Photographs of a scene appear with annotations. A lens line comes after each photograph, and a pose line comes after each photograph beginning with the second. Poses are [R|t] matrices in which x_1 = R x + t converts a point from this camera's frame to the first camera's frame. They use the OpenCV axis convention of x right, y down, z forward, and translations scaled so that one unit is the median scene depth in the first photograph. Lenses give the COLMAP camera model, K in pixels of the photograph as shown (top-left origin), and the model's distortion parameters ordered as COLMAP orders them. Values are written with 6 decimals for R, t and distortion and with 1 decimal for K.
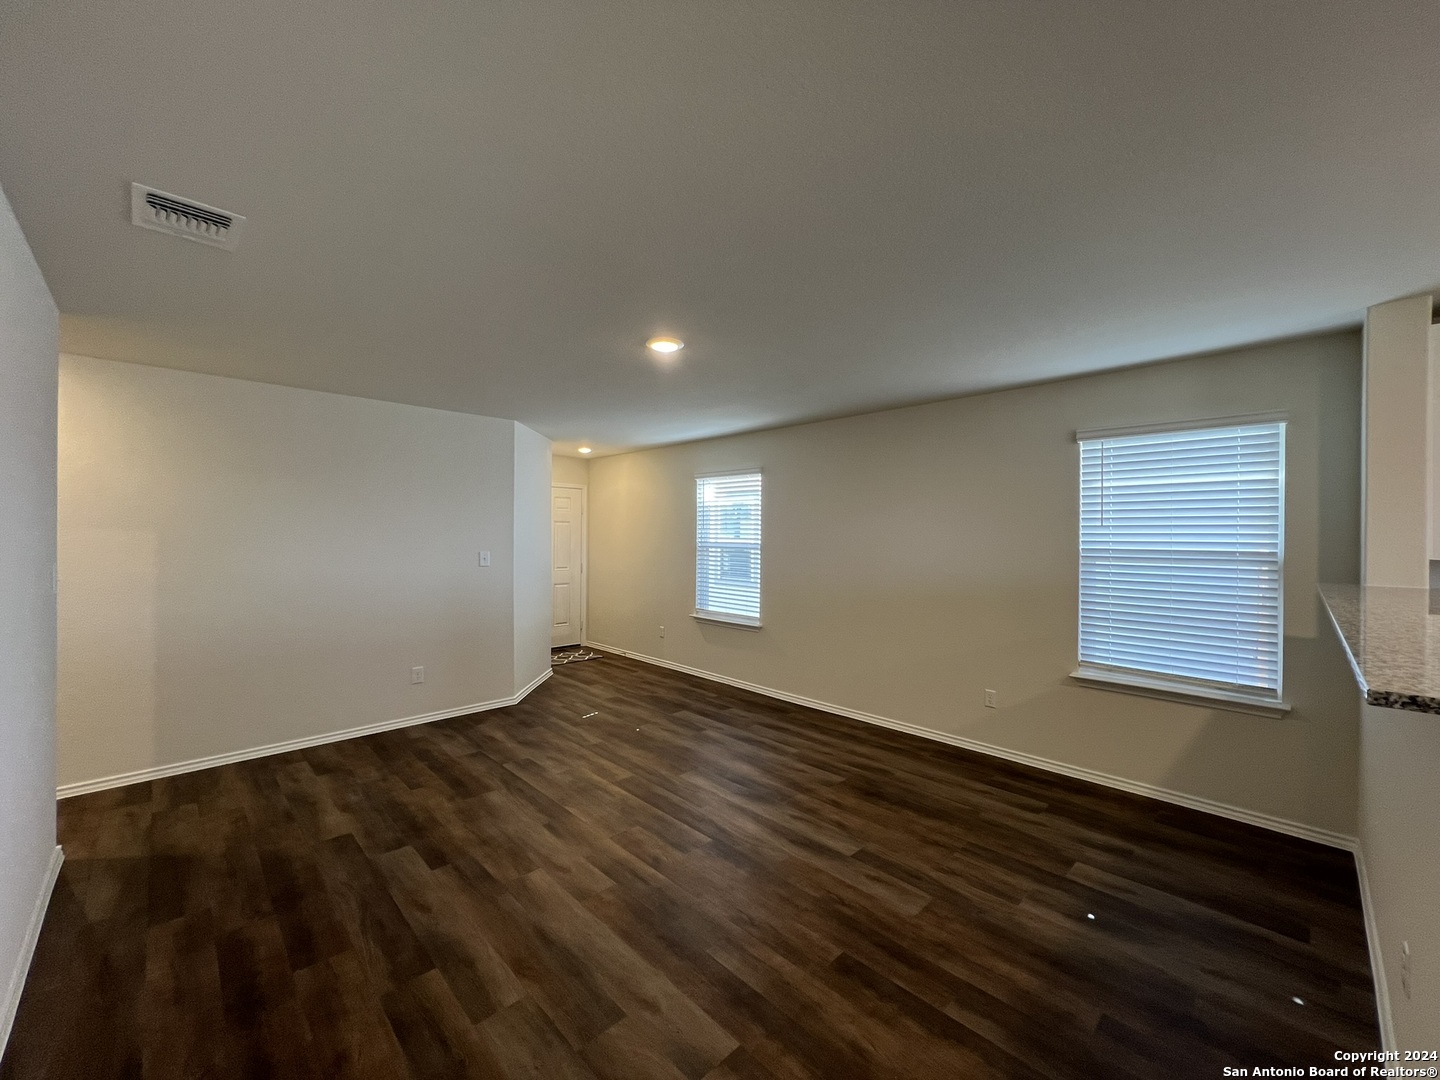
lens RADIAL K [[575.8, 0, 717.6], [0, 575.8, 536.5], [0, 0, 1]] dist [-0.004002, -0.000122]
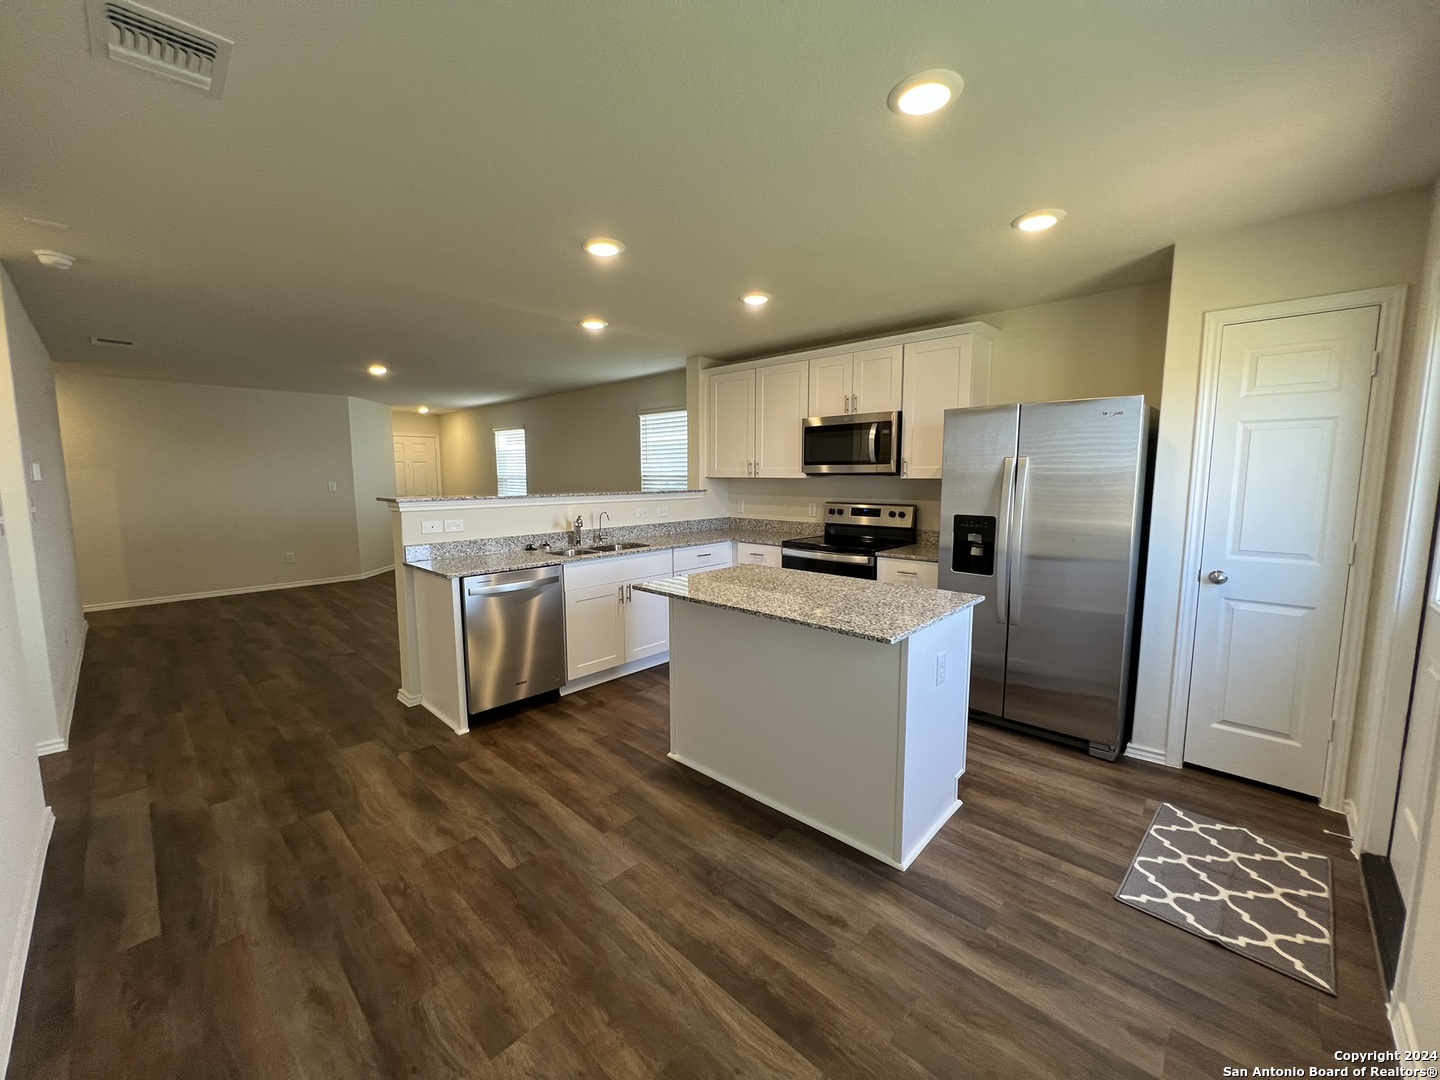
lens RADIAL K [[575.8, 0, 717.6], [0, 575.8, 536.5], [0, 0, 1]] dist [-0.004002, -0.000122]
pose [[0.999220, -0.013262, 0.037193, 0.818966], [0.009171, 0.994099, 0.108084, 0.020602], [-0.038407, -0.107659, 0.993446, -0.855759]]
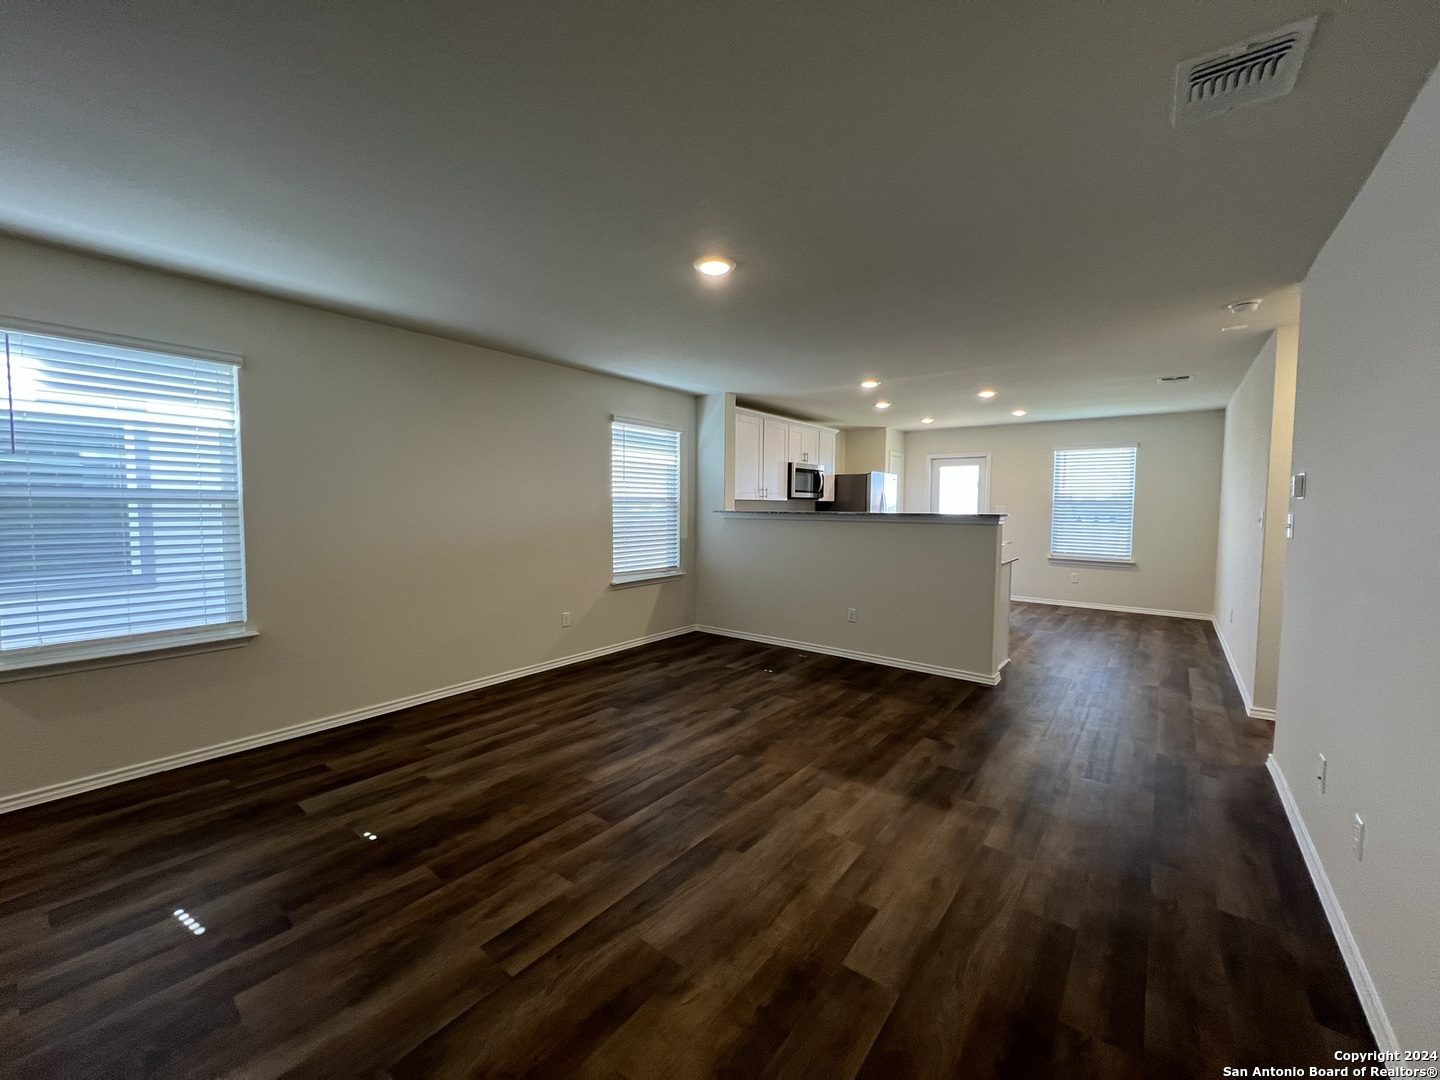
lens RADIAL K [[575.8, 0, 717.6], [0, 575.8, 536.5], [0, 0, 1]] dist [-0.004002, -0.000122]
pose [[-0.138120, -0.065162, 0.988270, -0.867266], [-0.004752, 0.997865, 0.065131, 0.027396], [-0.990404, 0.004300, -0.138135, 0.958515]]
